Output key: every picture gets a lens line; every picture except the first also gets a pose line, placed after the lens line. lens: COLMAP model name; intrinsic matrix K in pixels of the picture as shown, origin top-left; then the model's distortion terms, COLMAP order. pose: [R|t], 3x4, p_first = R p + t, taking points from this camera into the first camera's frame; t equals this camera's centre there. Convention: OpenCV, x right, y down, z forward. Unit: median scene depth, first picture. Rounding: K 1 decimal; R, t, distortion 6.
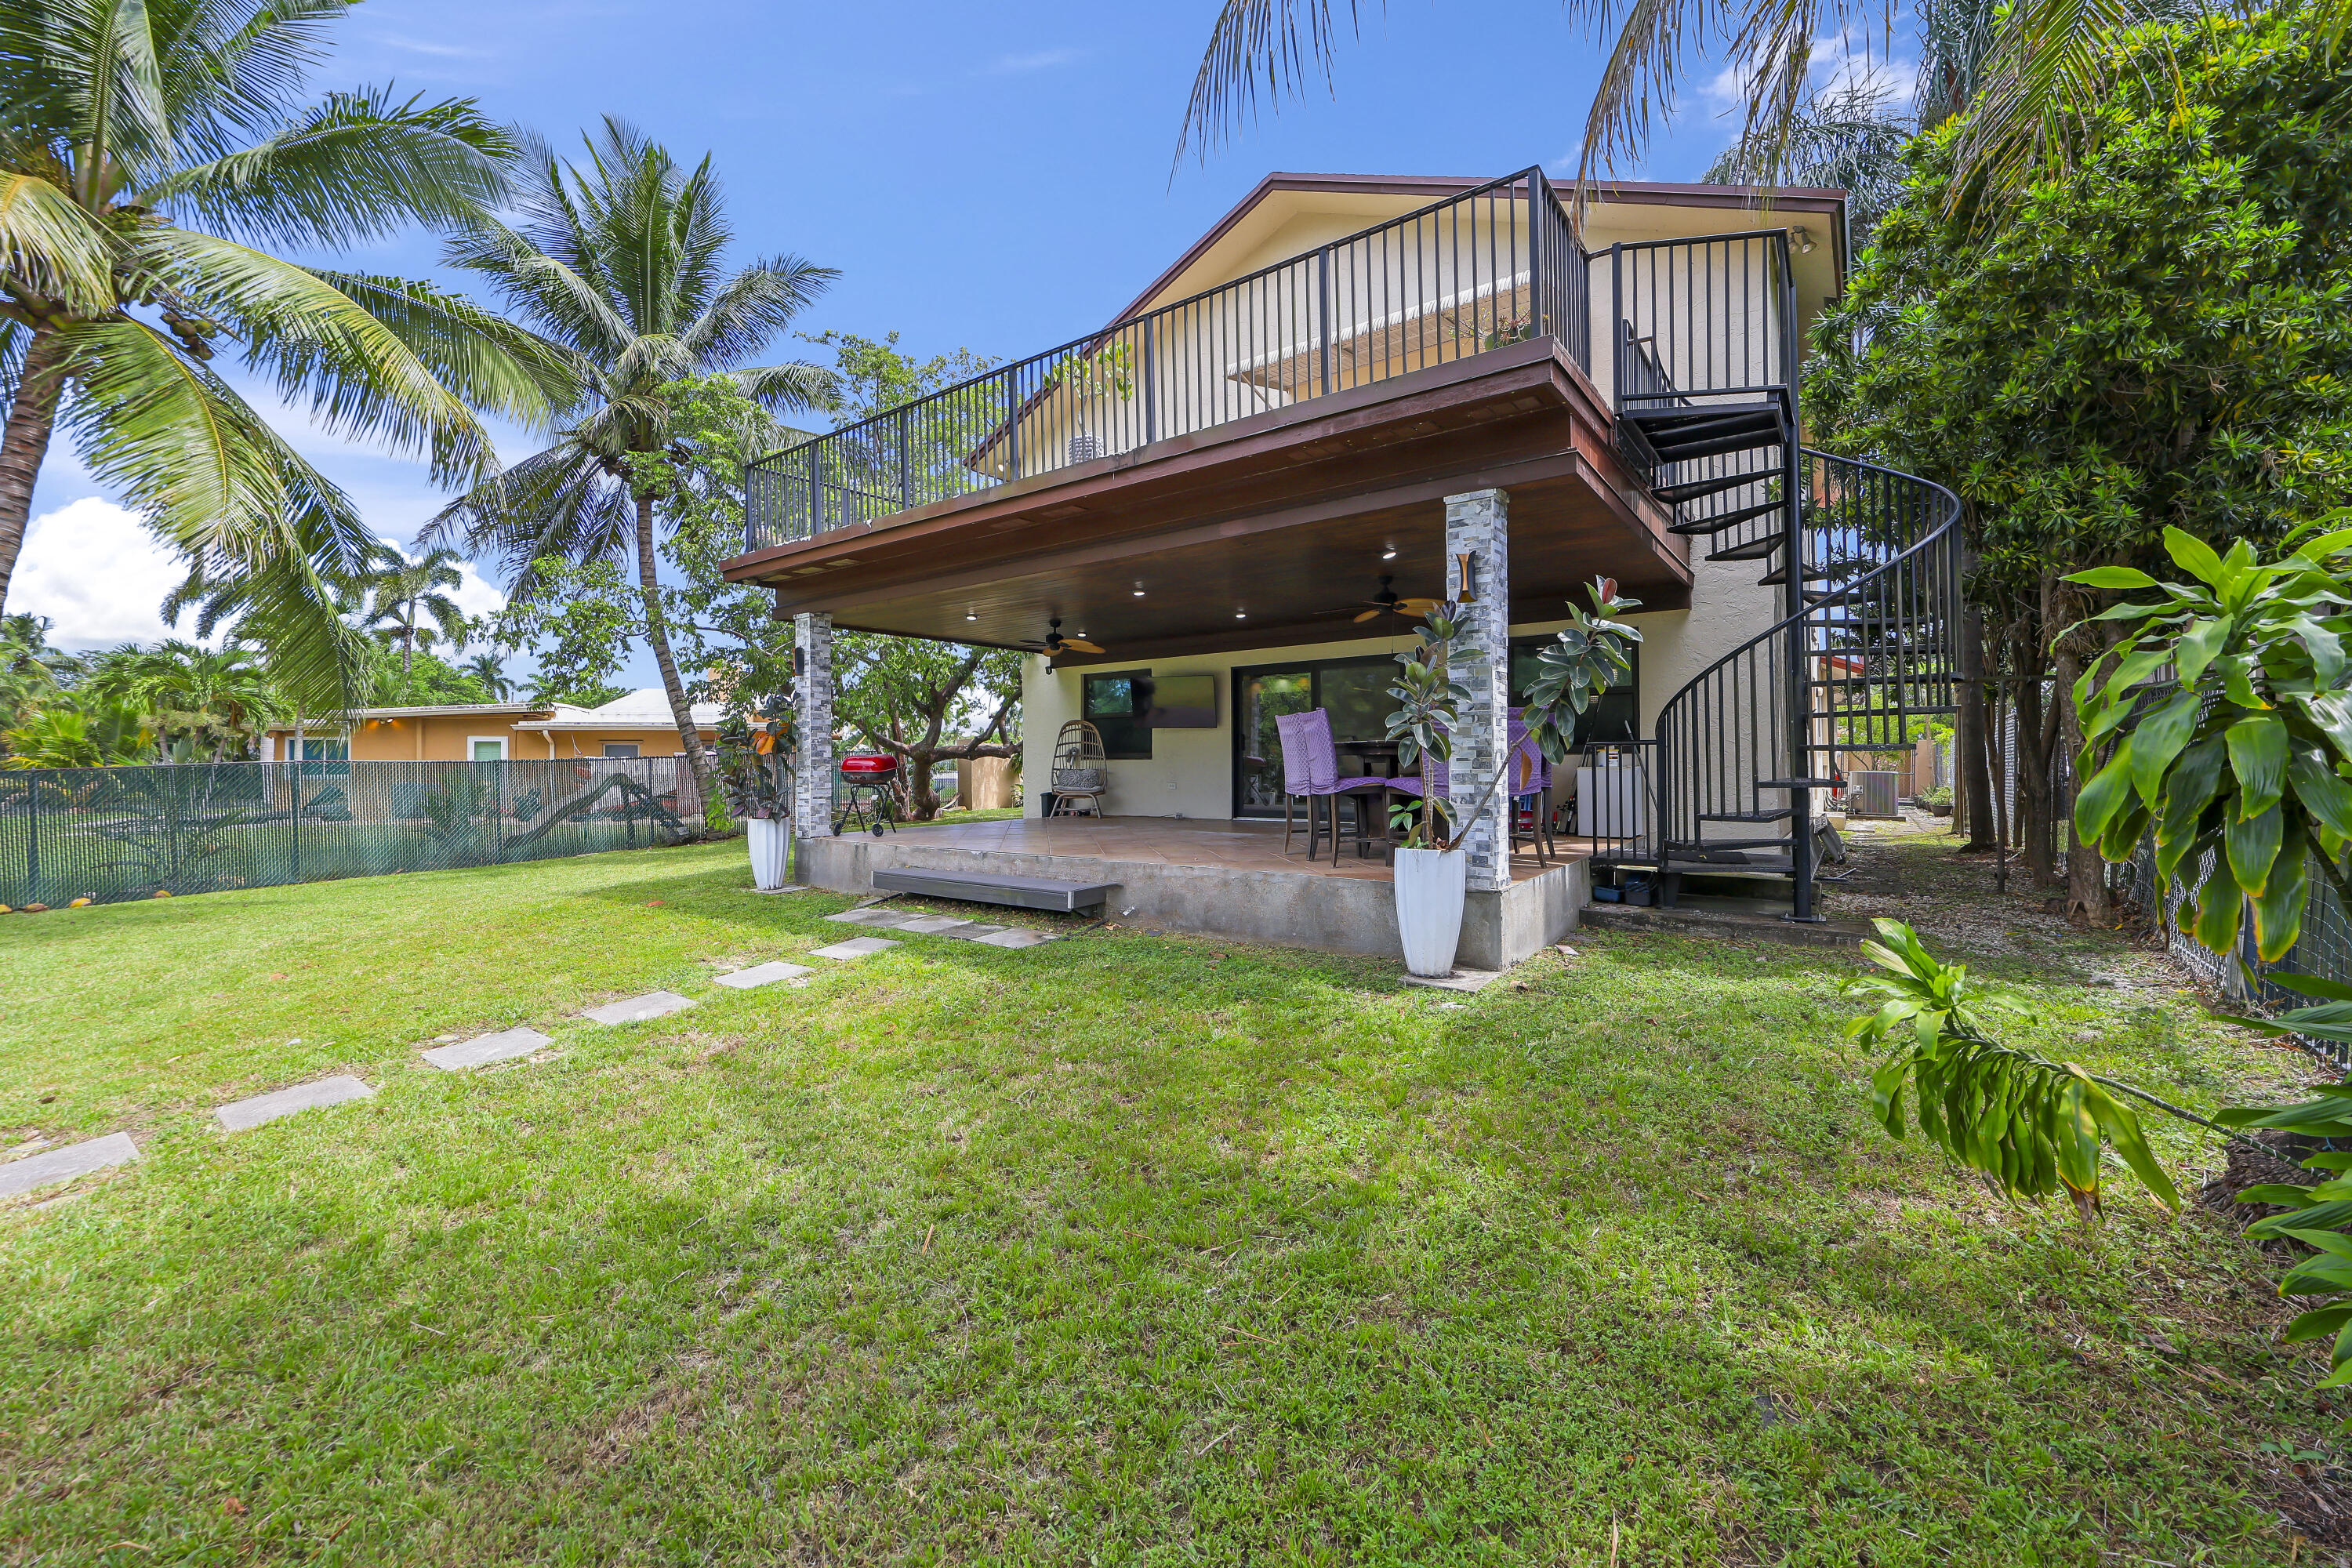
lens RADIAL K [[904.5, 0, 1188.3], [0, 904.5, 746.9], [0, 0, 1]] dist [0.000500, 0.000422]
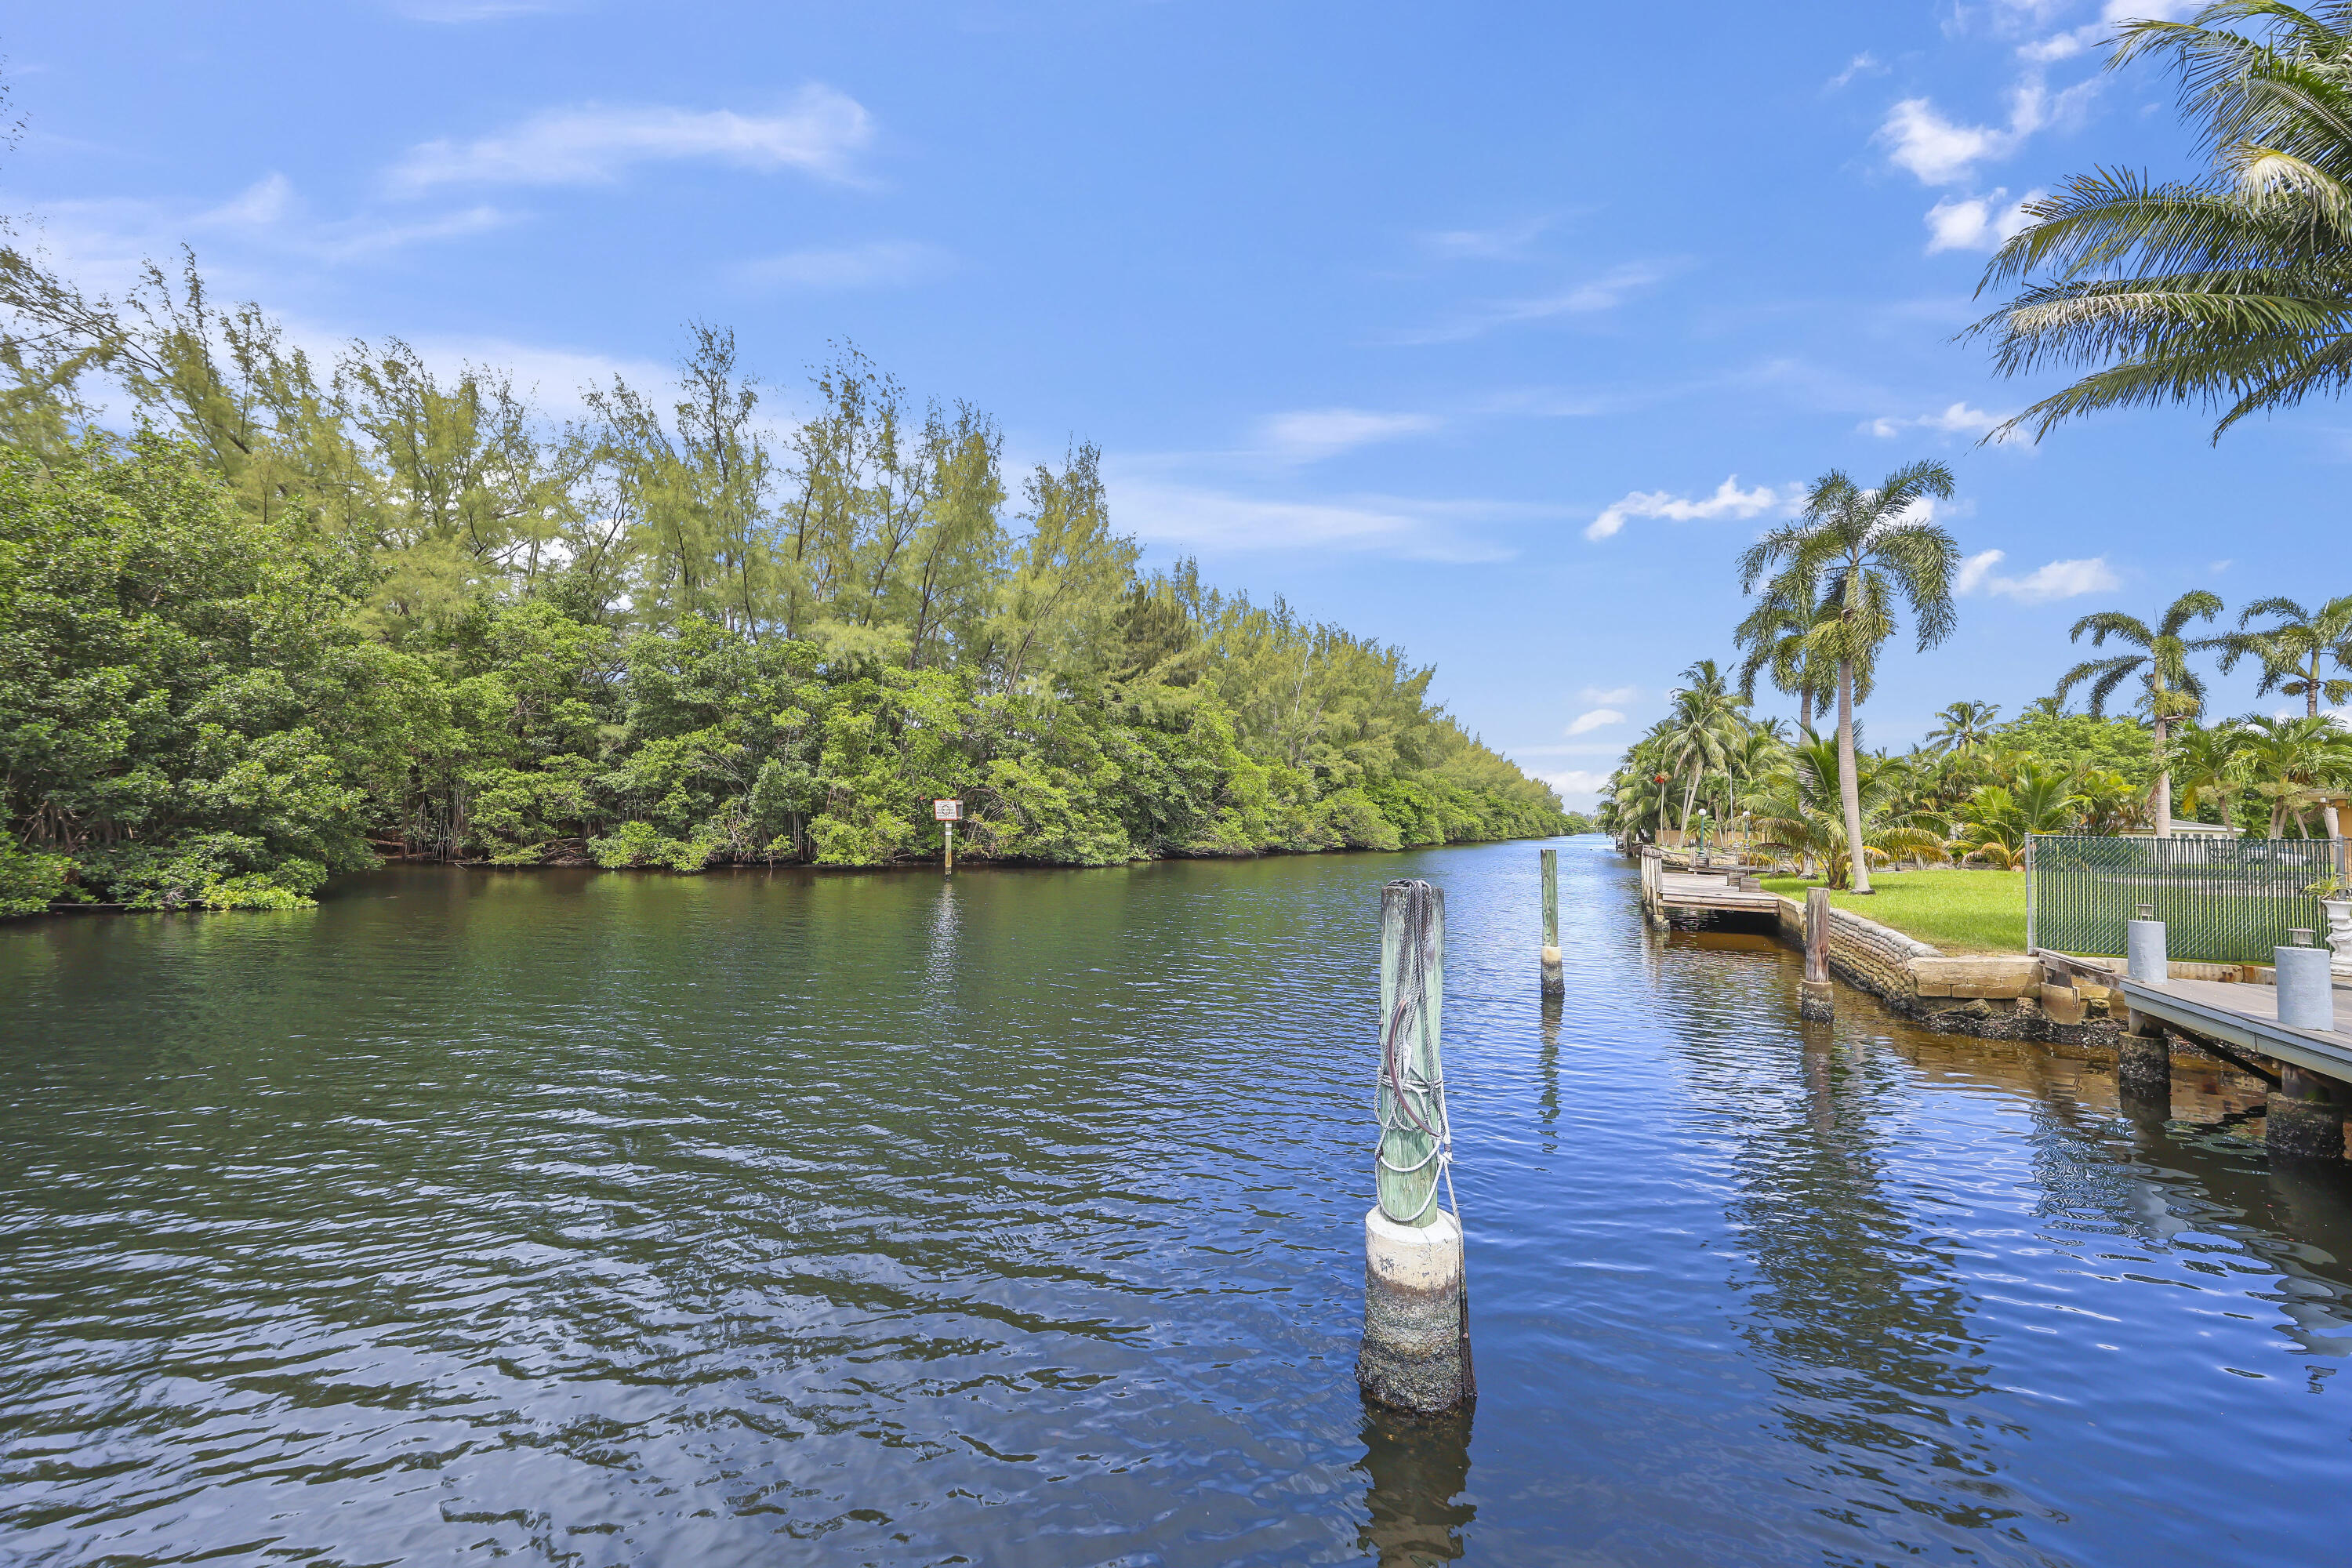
lens RADIAL K [[904.5, 0, 1159.4], [0, 904.5, 780.2], [0, 0, 1]] dist [0.000500, 0.000422]
pose [[0.178357, -0.034537, -0.983360, -1.043337], [-0.003792, 0.999352, -0.035786, 0.003600], [0.983959, 0.010111, 0.178111, -1.414934]]
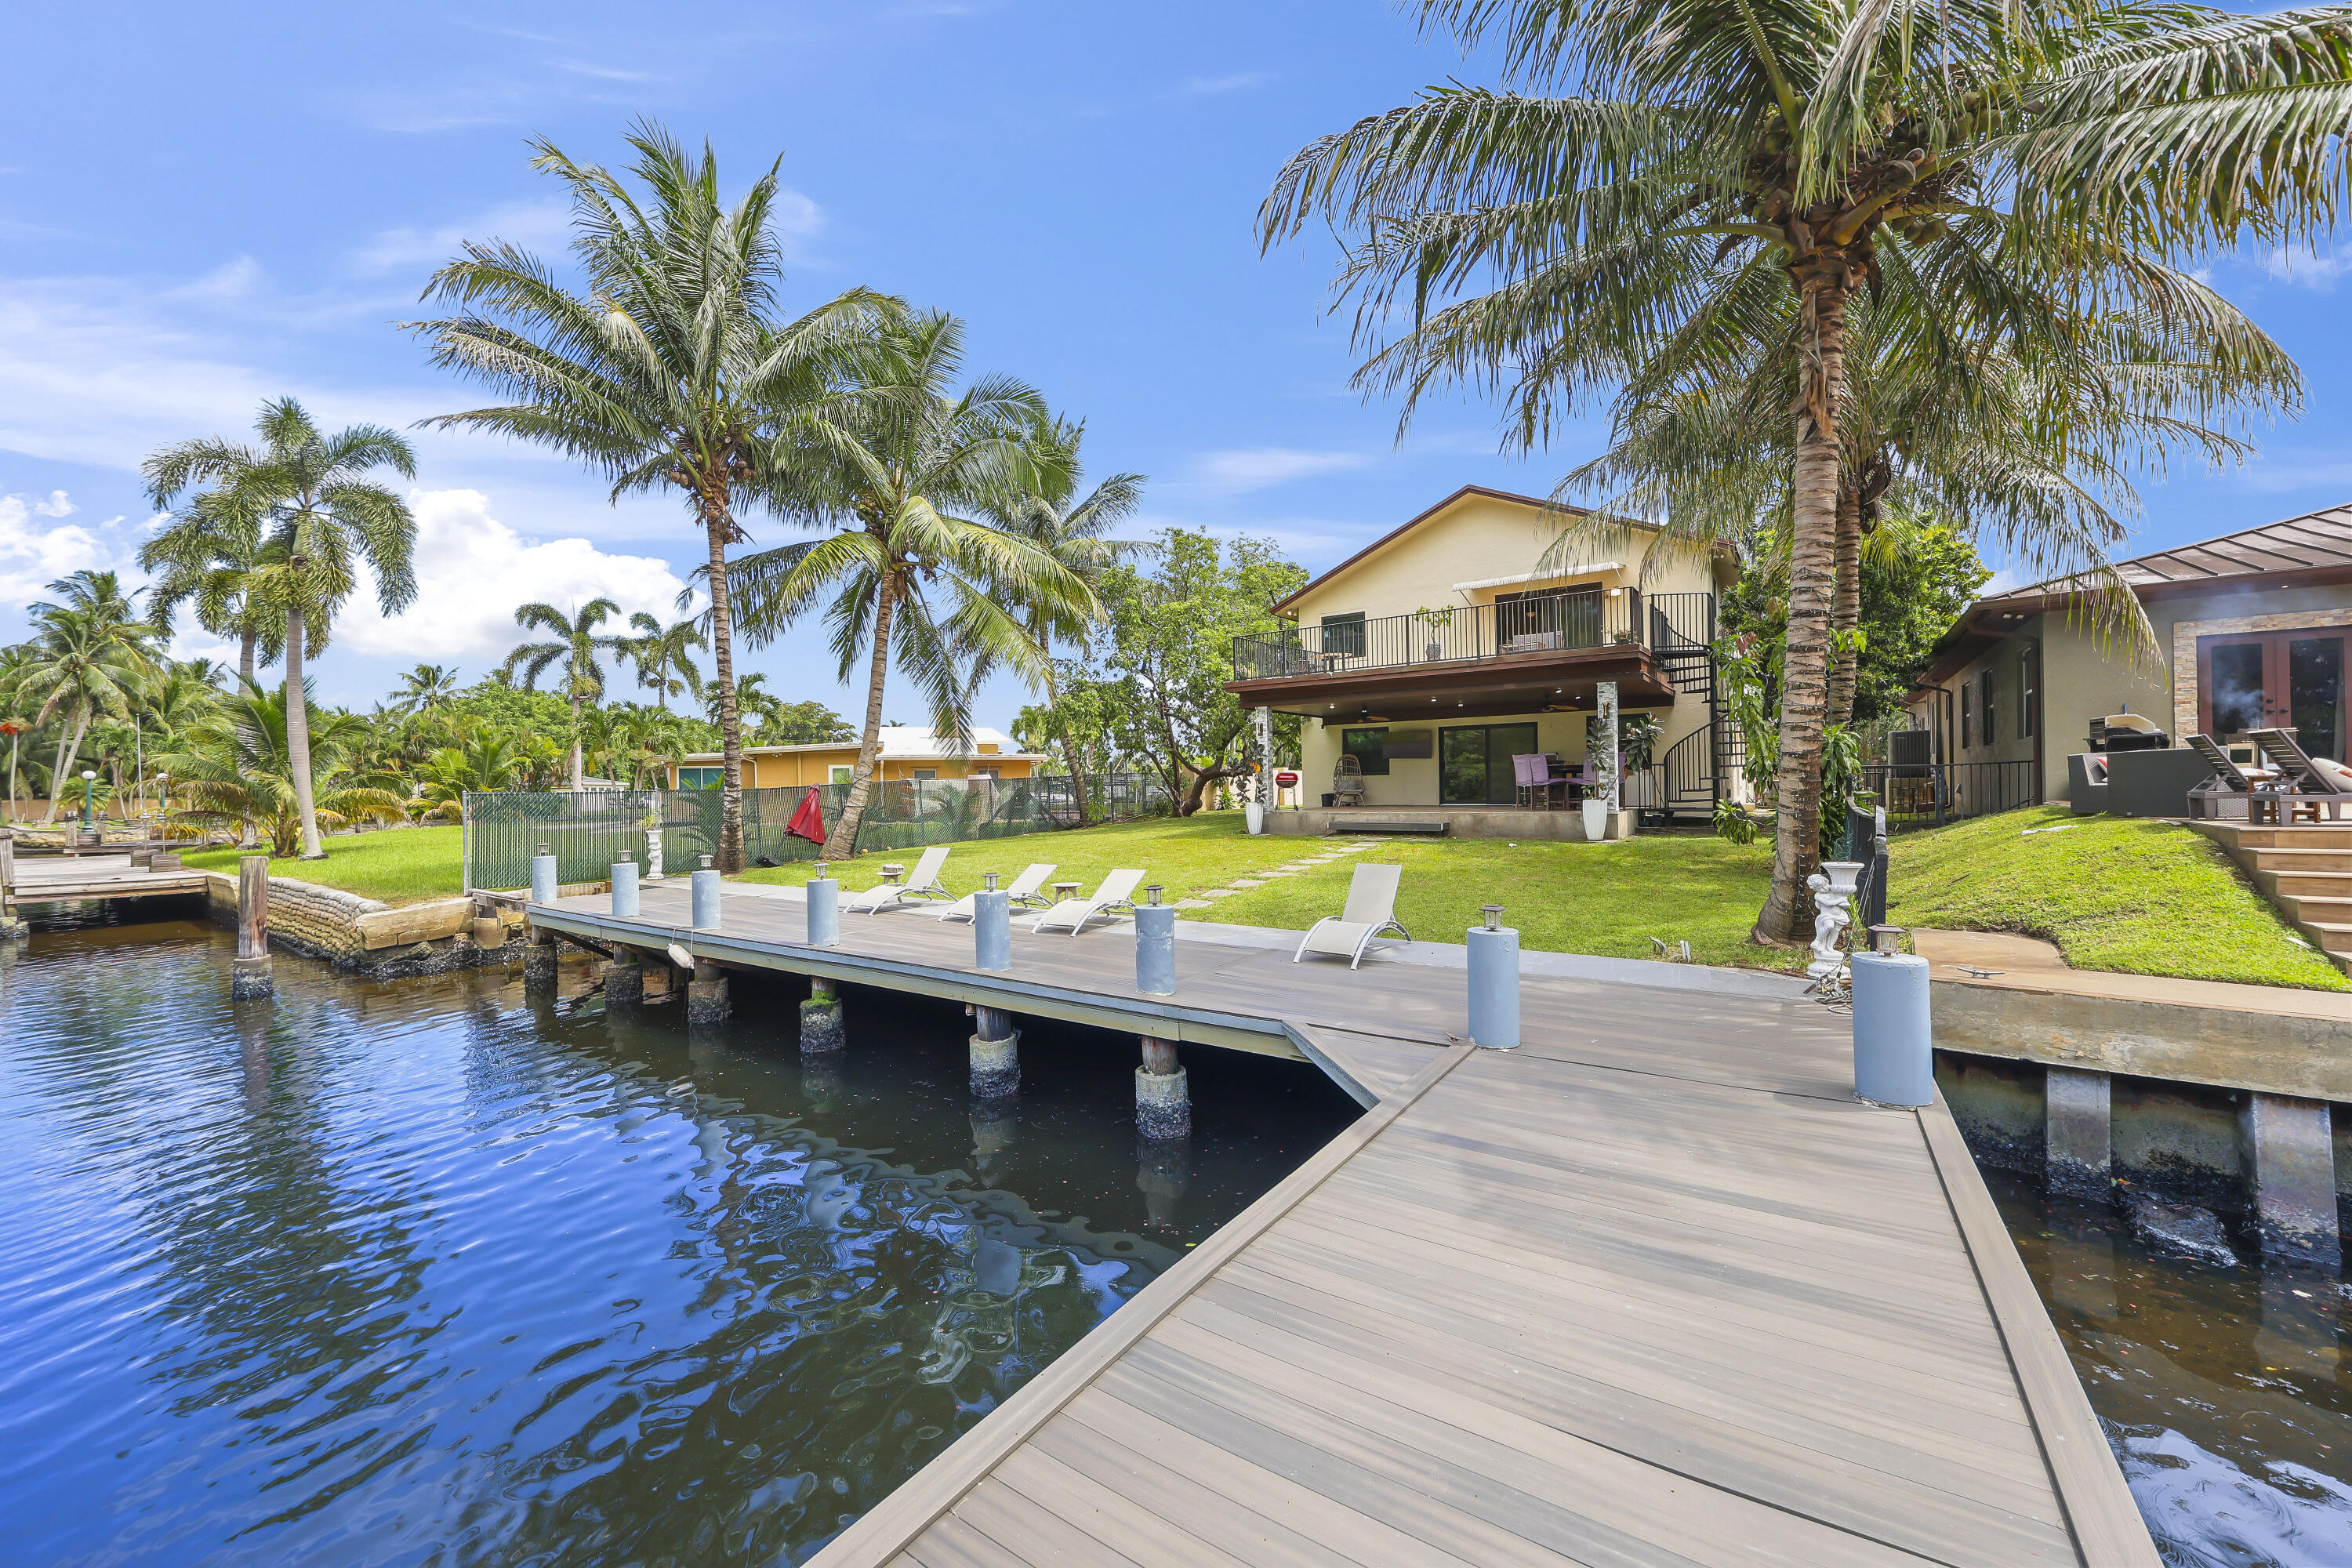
lens RADIAL K [[904.5, 0, 1179.8], [0, 904.5, 782.5], [0, 0, 1]] dist [0.000500, 0.000422]
pose [[0.999637, -0.007415, 0.025905, -0.913684], [0.007055, 0.999878, 0.013932, -0.000120], [-0.026005, -0.013744, 0.999567, -1.522247]]
